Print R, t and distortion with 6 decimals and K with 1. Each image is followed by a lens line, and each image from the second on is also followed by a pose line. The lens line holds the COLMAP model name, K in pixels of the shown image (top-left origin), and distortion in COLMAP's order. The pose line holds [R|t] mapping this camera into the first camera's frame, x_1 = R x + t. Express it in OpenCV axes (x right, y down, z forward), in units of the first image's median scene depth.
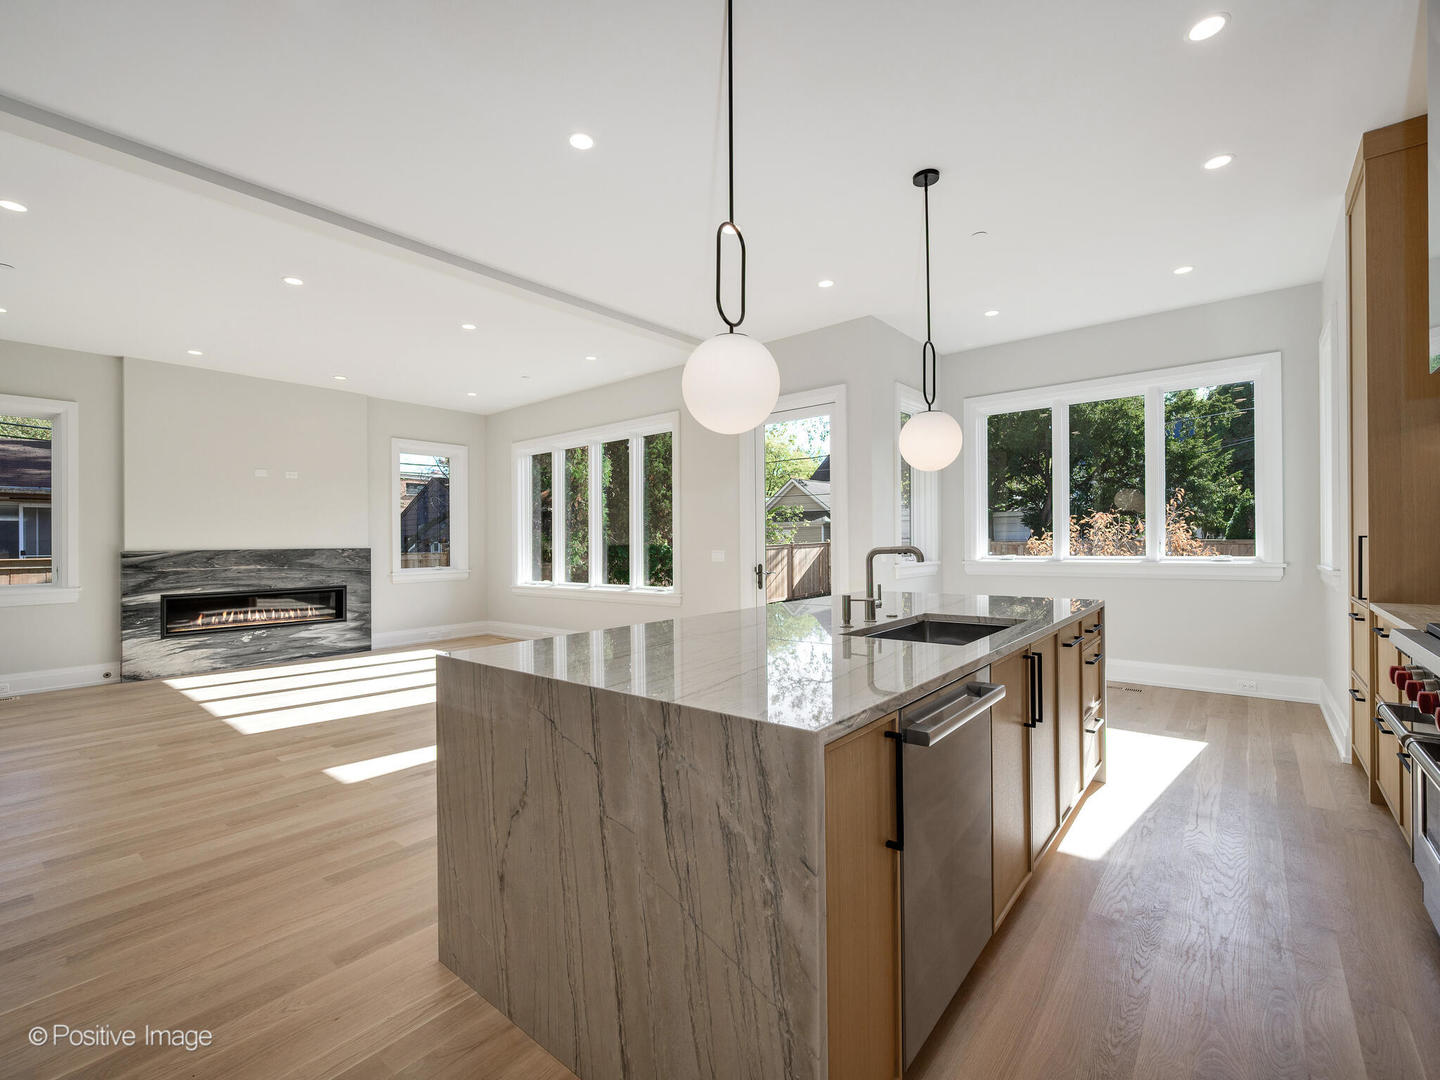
lens RADIAL K [[577.5, 0, 683.7], [0, 577.5, 531.2], [0, 0, 1]] dist [-0.001222, -0.000174]
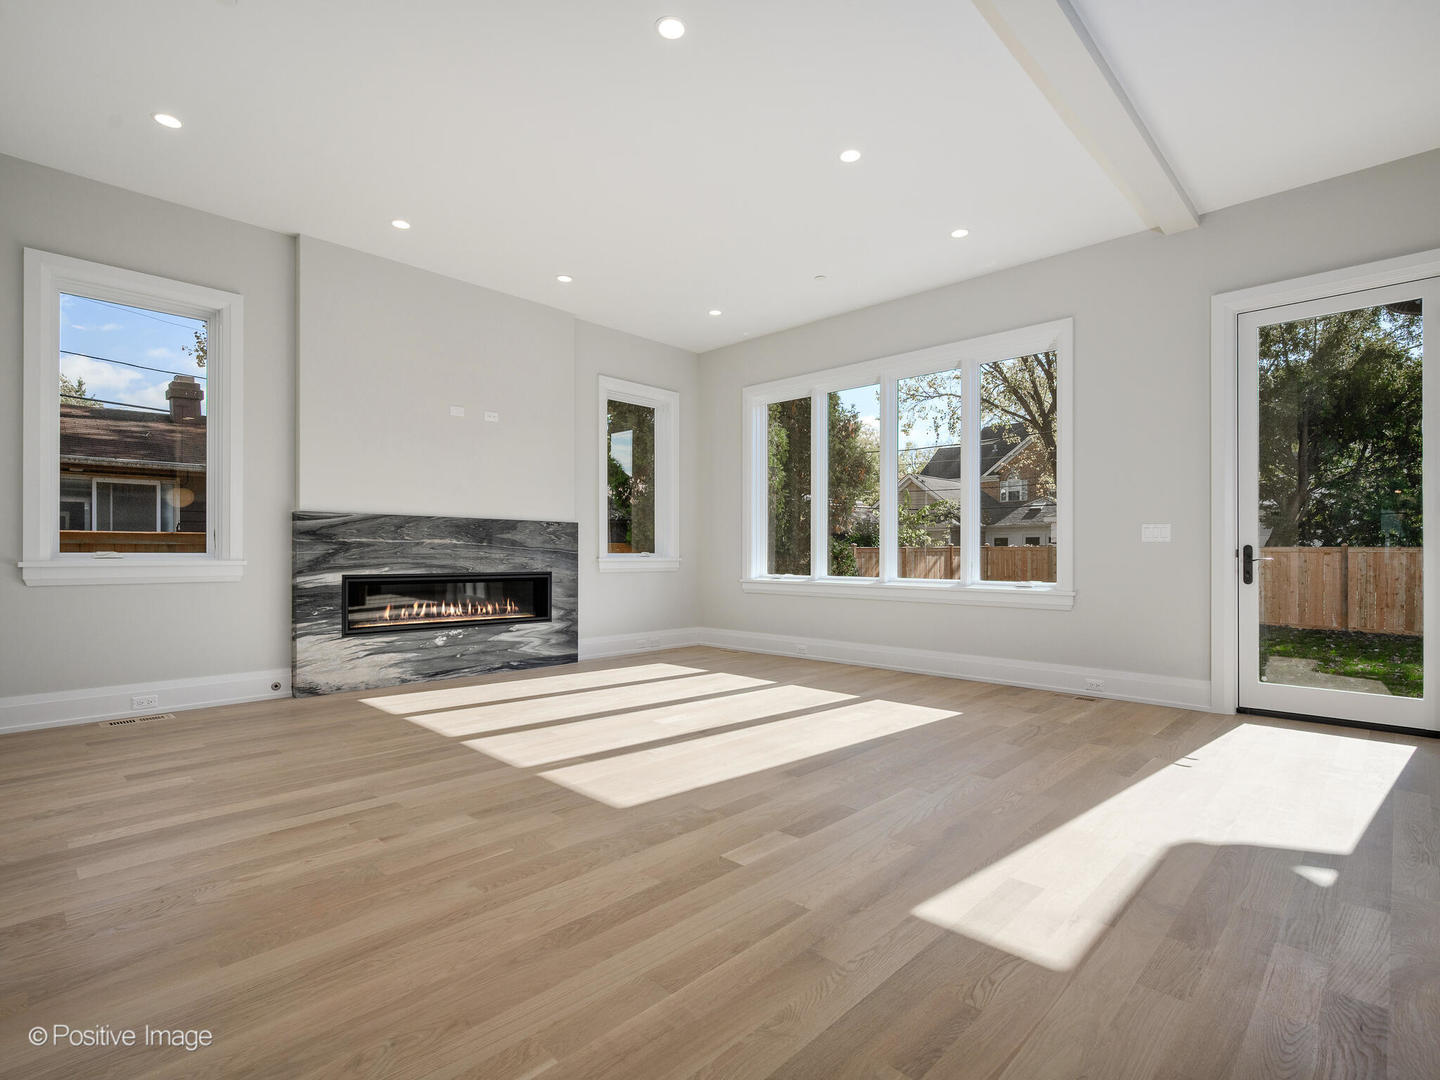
lens RADIAL K [[638.2, 0, 693.3], [0, 638.2, 546.7], [0, 0, 1]] dist [-0.001816, -0.000134]
pose [[0.997617, 0.016833, -0.066908, -0.395896], [-0.016051, 0.999797, 0.012215, 0.055151], [0.067100, -0.011112, 0.997684, 0.232806]]
